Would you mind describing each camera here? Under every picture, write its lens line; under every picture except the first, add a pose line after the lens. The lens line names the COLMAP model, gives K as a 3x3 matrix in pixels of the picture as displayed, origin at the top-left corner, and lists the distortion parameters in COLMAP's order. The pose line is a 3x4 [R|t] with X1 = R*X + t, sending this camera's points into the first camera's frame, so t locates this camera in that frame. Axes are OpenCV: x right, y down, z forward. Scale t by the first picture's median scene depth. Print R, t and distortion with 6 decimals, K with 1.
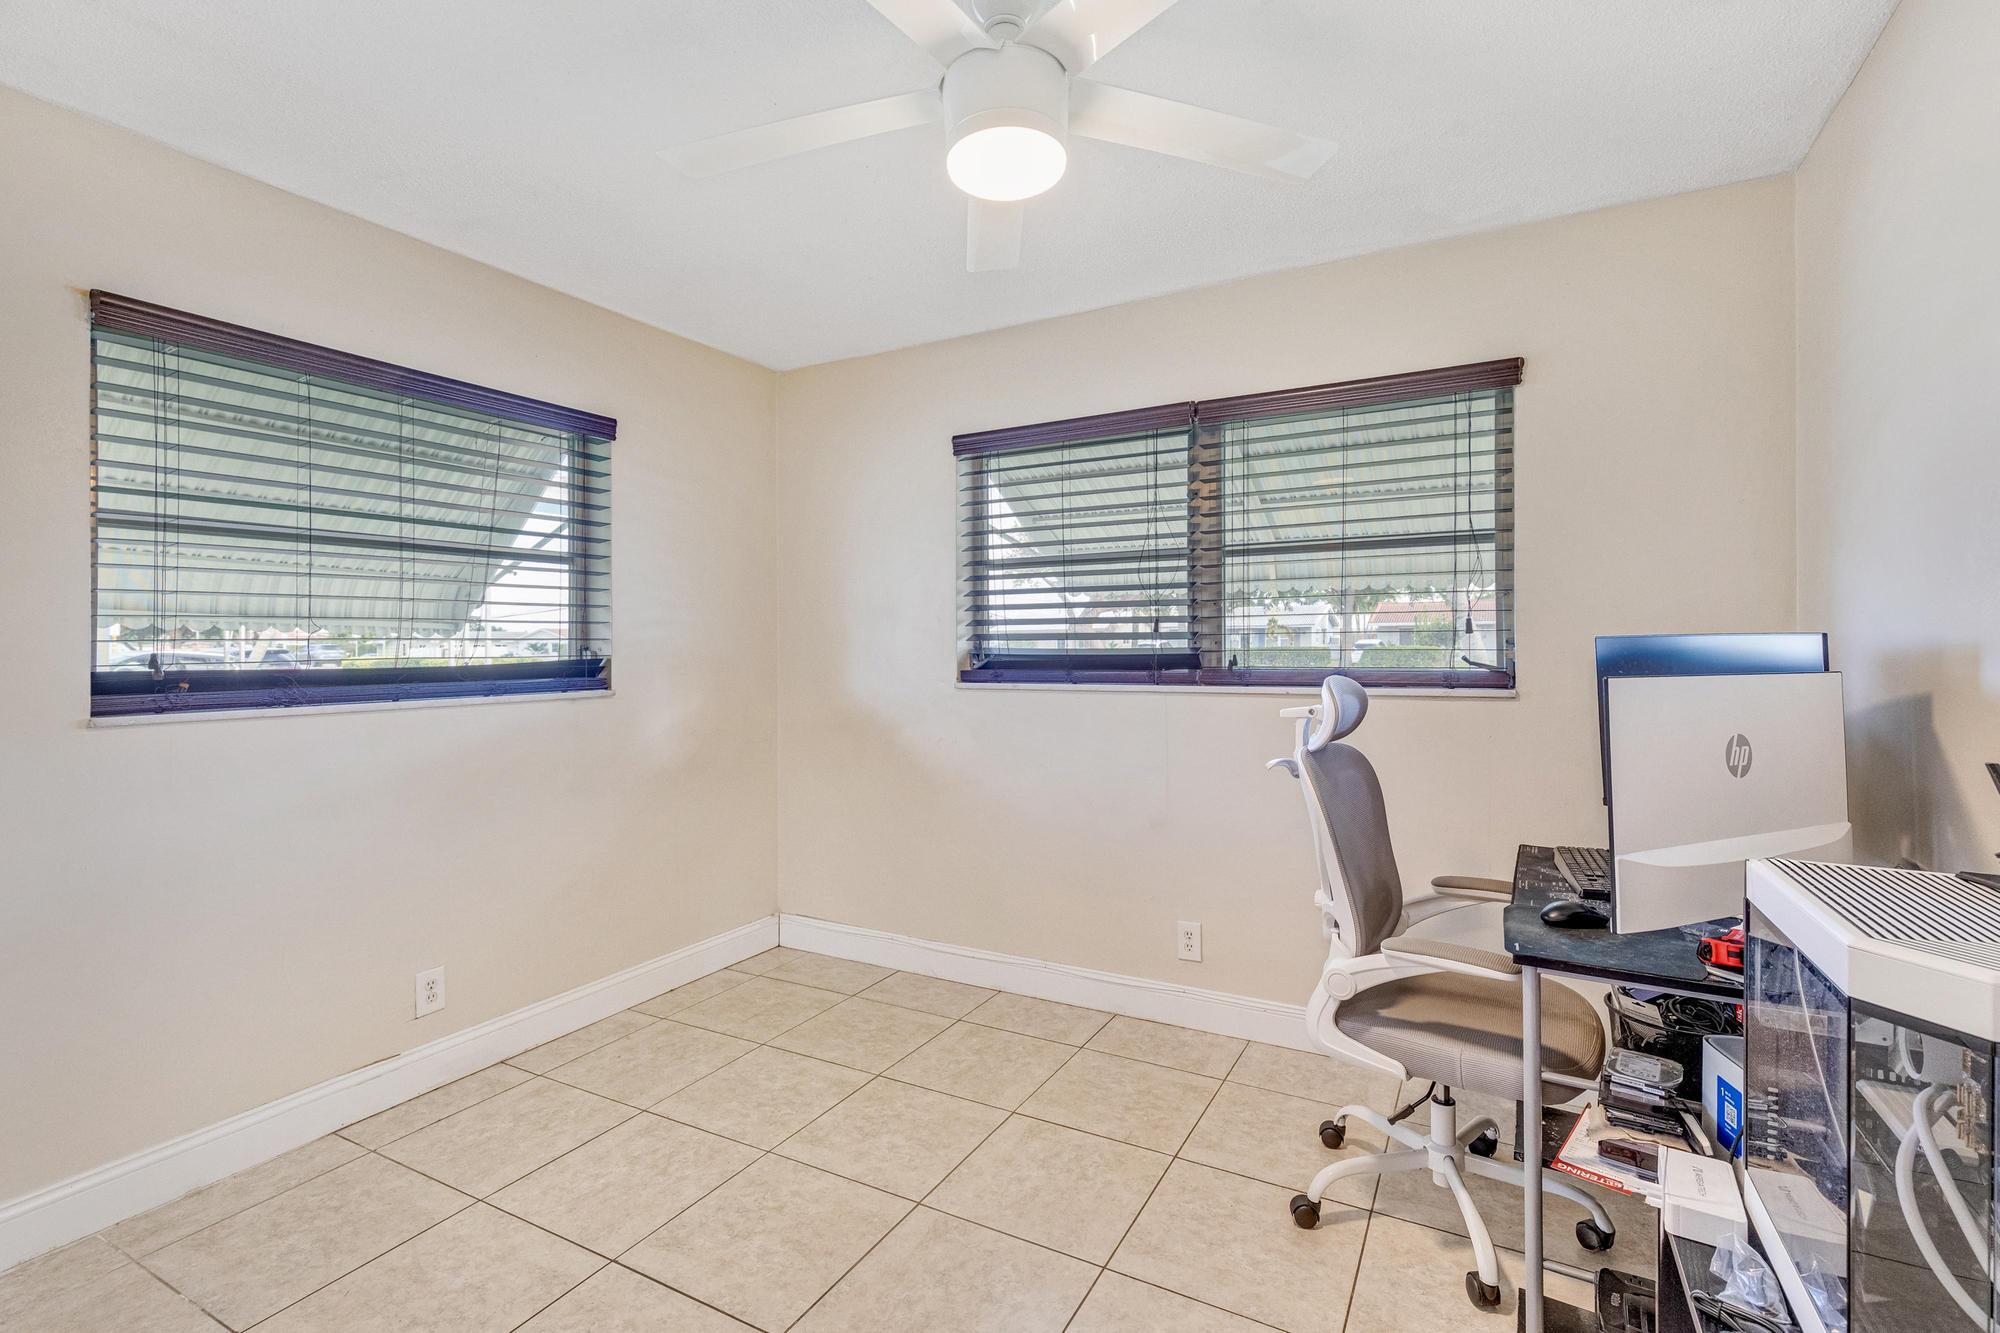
lens RADIAL K [[922.2, 0, 987.2], [0, 922.2, 647.9], [0, 0, 1]] dist [0.007241, 0.000492]
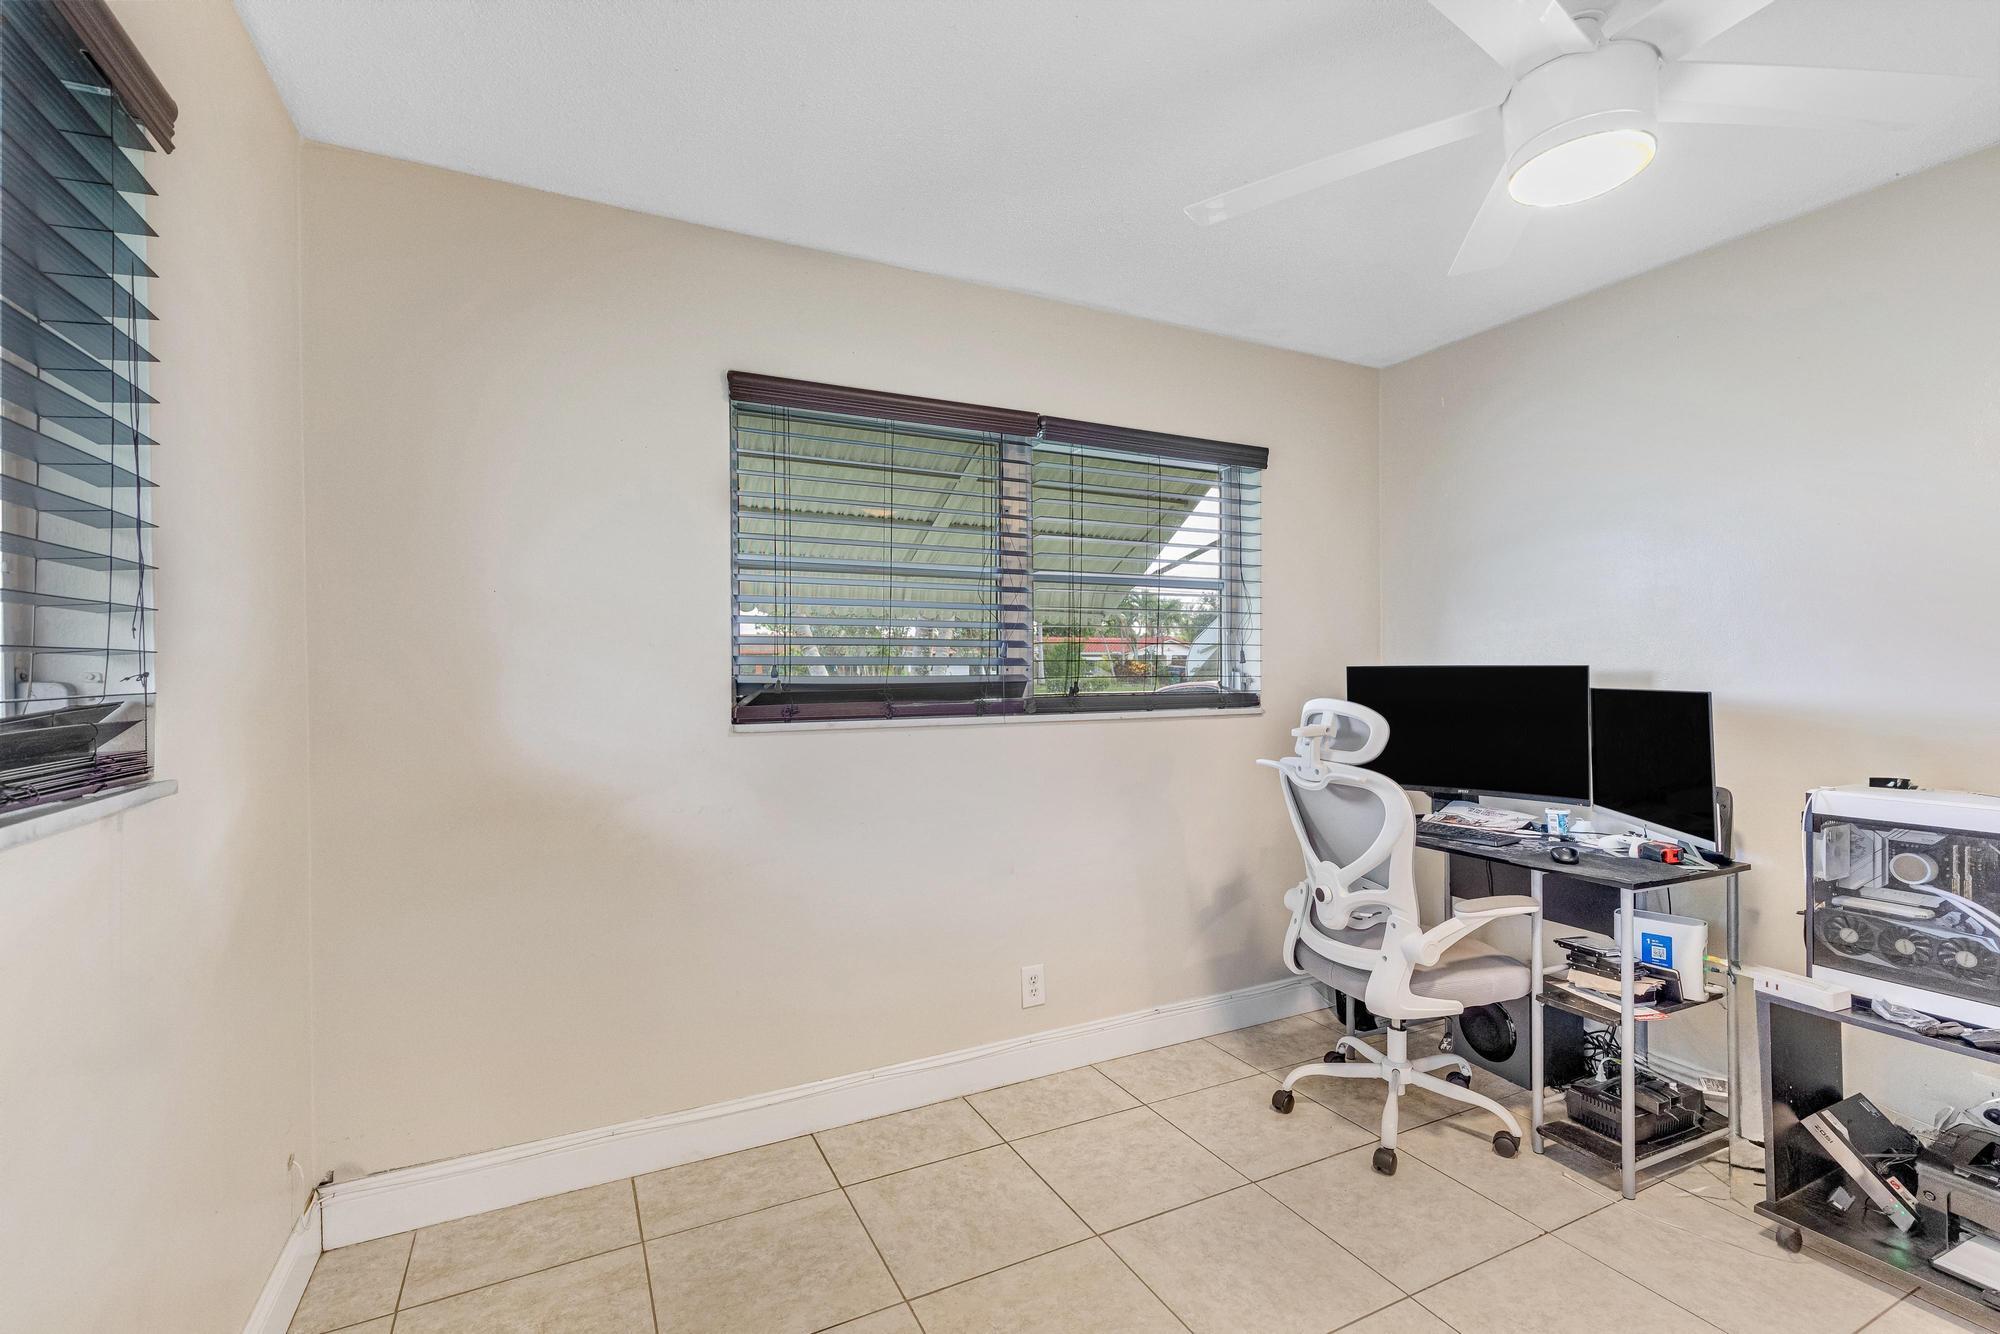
lens RADIAL K [[922.2, 0, 994.2], [0, 922.2, 676.3], [0, 0, 1]] dist [0.007241, 0.000492]
pose [[0.544365, -0.002650, 0.838844, -0.569840], [0.003058, 0.999995, 0.001174, 0.000835], [-0.838843, 0.001926, 0.544370, 0.499975]]
